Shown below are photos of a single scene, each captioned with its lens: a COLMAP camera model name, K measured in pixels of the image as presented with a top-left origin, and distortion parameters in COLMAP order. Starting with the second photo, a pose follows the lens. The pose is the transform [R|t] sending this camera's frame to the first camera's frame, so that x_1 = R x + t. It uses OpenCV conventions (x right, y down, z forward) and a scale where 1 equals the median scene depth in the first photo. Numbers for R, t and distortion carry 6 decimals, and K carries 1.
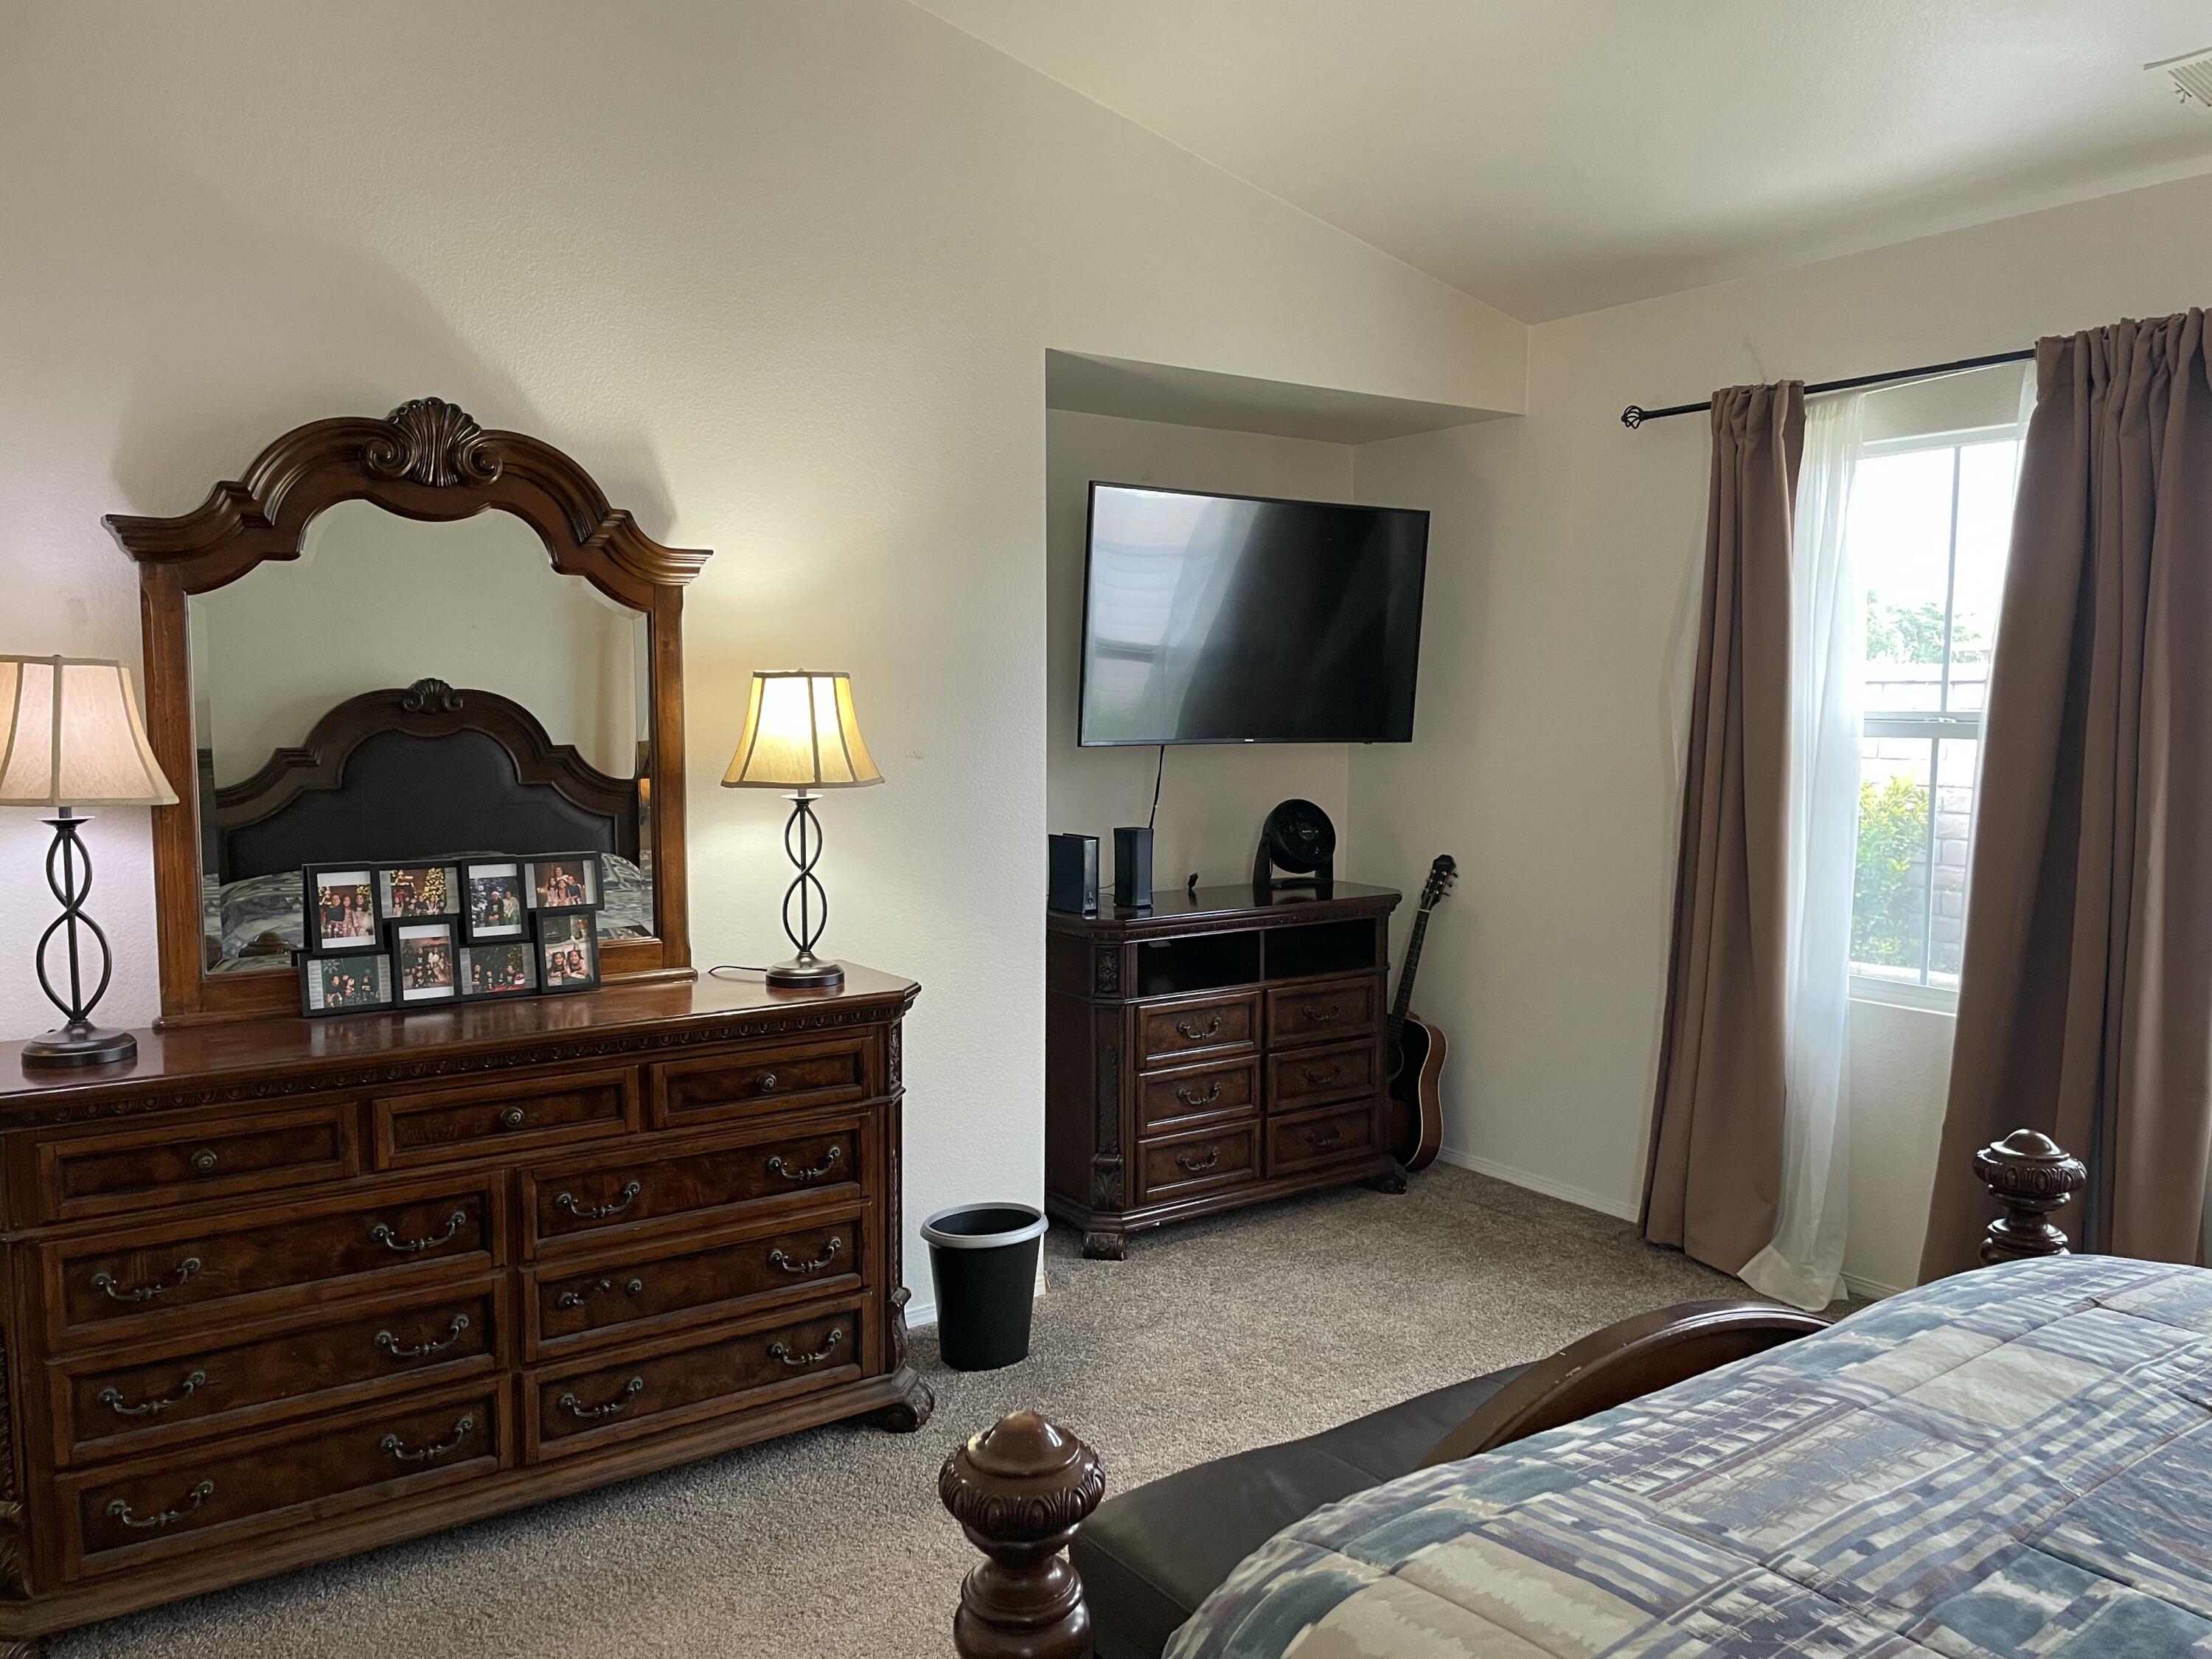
lens RADIAL K [[1649.1, 0, 1125.5], [0, 1649.1, 829.1], [0, 0, 1]] dist [0.088490, -0.093060]
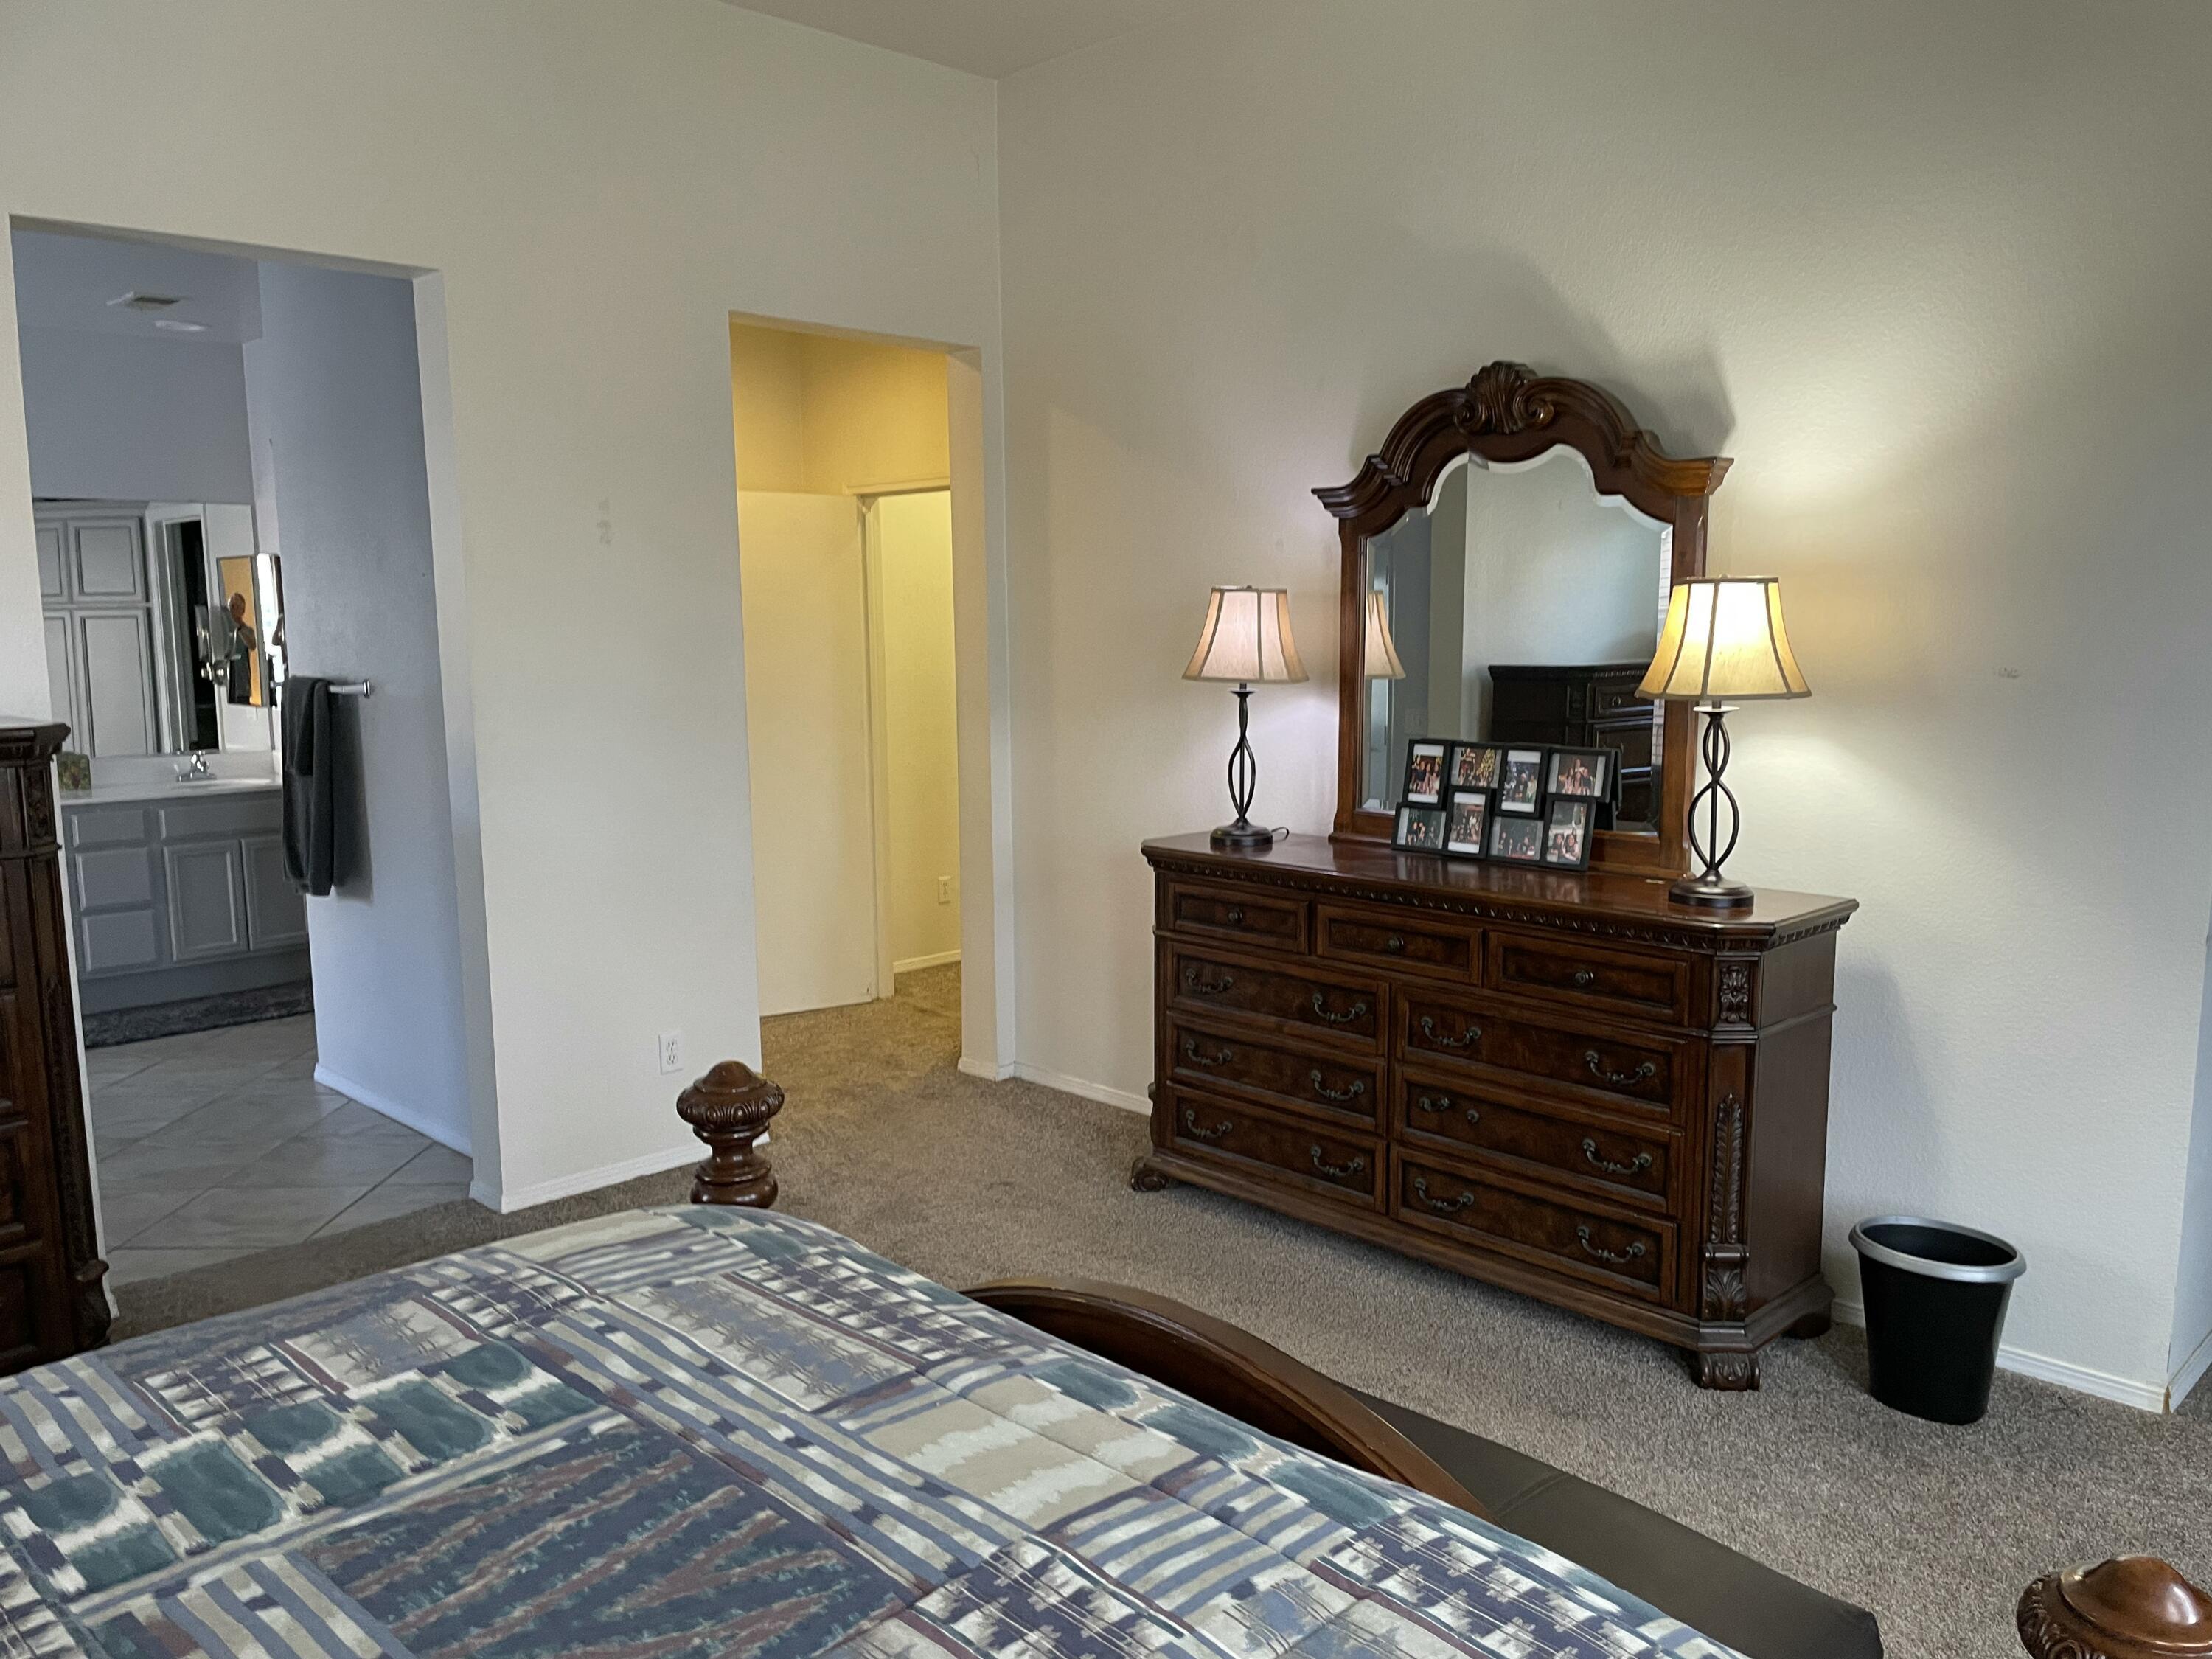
lens RADIAL K [[1649.1, 0, 1125.5], [0, 1649.1, 829.1], [0, 0, 1]] dist [0.088490, -0.093060]
pose [[0.163975, 0.123162, -0.978746, 0.776878], [-0.071838, 0.991032, 0.112672, -0.038264], [0.983845, 0.051836, 0.171352, 0.551435]]
